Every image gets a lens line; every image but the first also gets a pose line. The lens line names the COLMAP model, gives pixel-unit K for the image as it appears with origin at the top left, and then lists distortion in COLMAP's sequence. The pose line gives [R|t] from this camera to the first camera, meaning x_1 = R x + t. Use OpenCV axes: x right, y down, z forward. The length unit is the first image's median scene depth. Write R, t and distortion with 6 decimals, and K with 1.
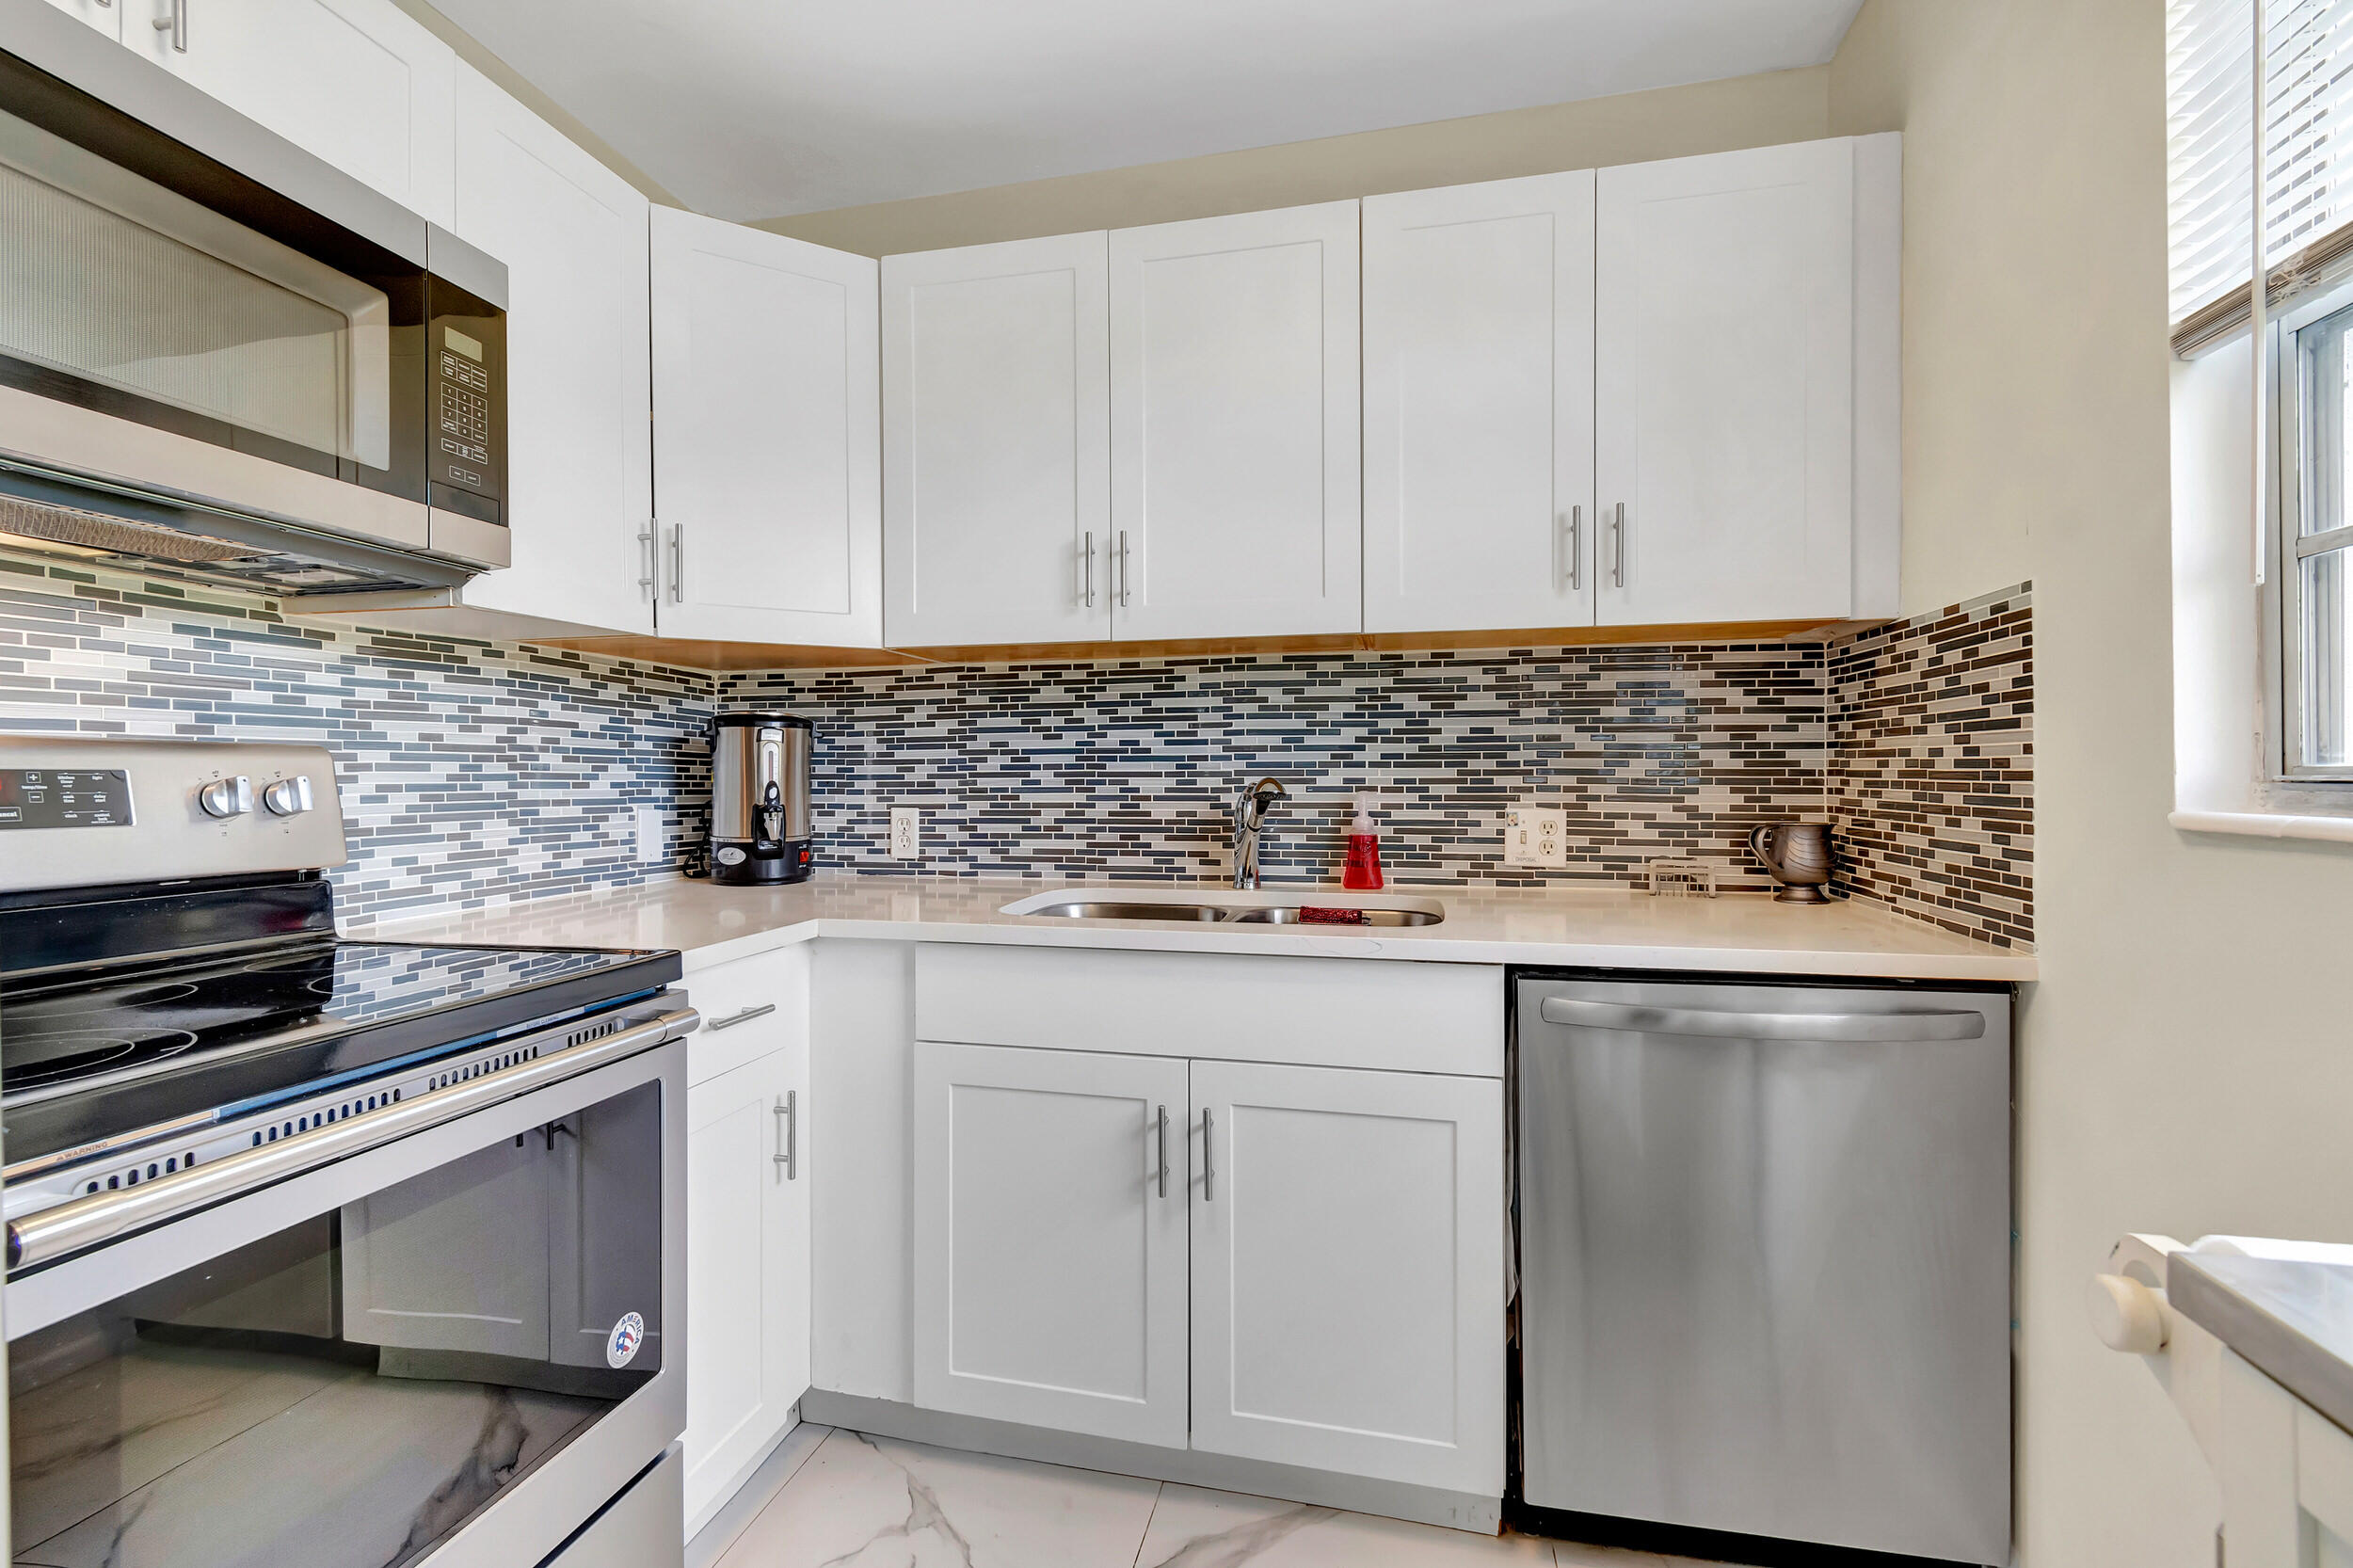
lens RADIAL K [[1040.2, 0, 1169.1], [0, 1040.2, 764.5], [0, 0, 1]] dist [0.005472, -0.003139]
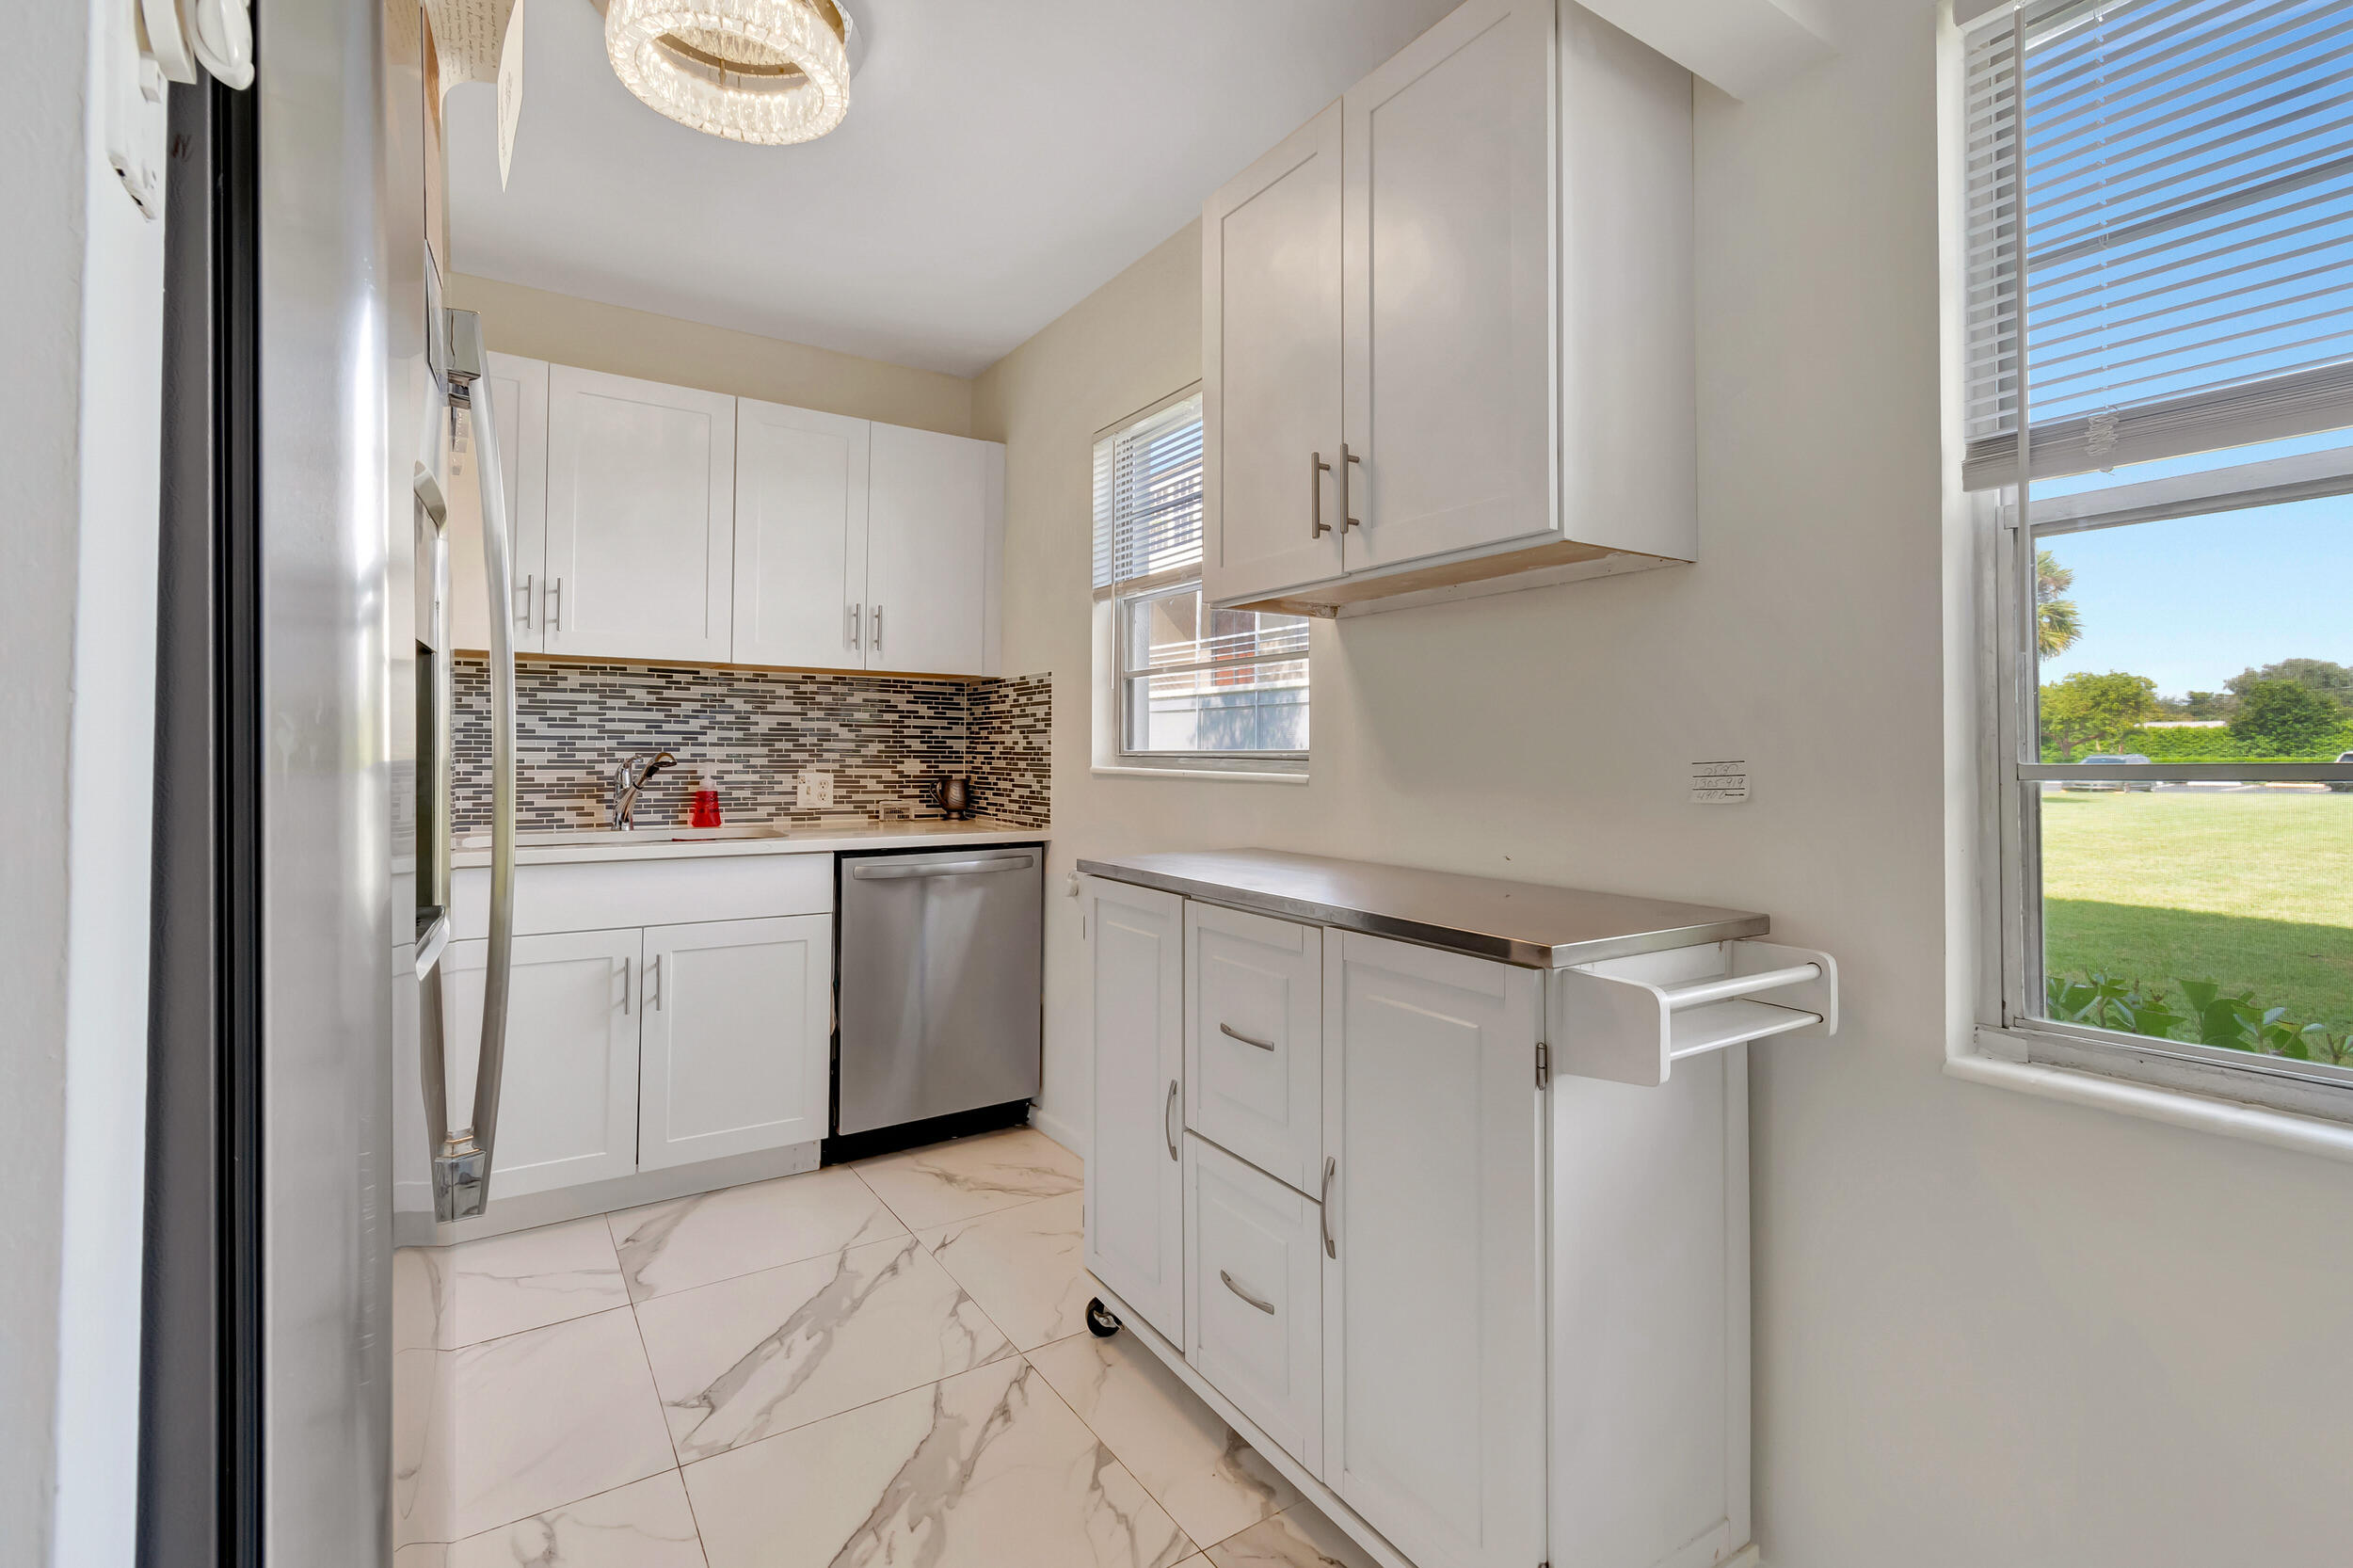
lens RADIAL K [[1040.2, 0, 1164.5], [0, 1040.2, 761.1], [0, 0, 1]] dist [0.005472, -0.003139]
pose [[0.690227, 0.002846, 0.723587, -0.468928], [-0.013866, 0.999861, 0.009294, 0.001071], [-0.723460, -0.016448, 0.690170, -0.545495]]
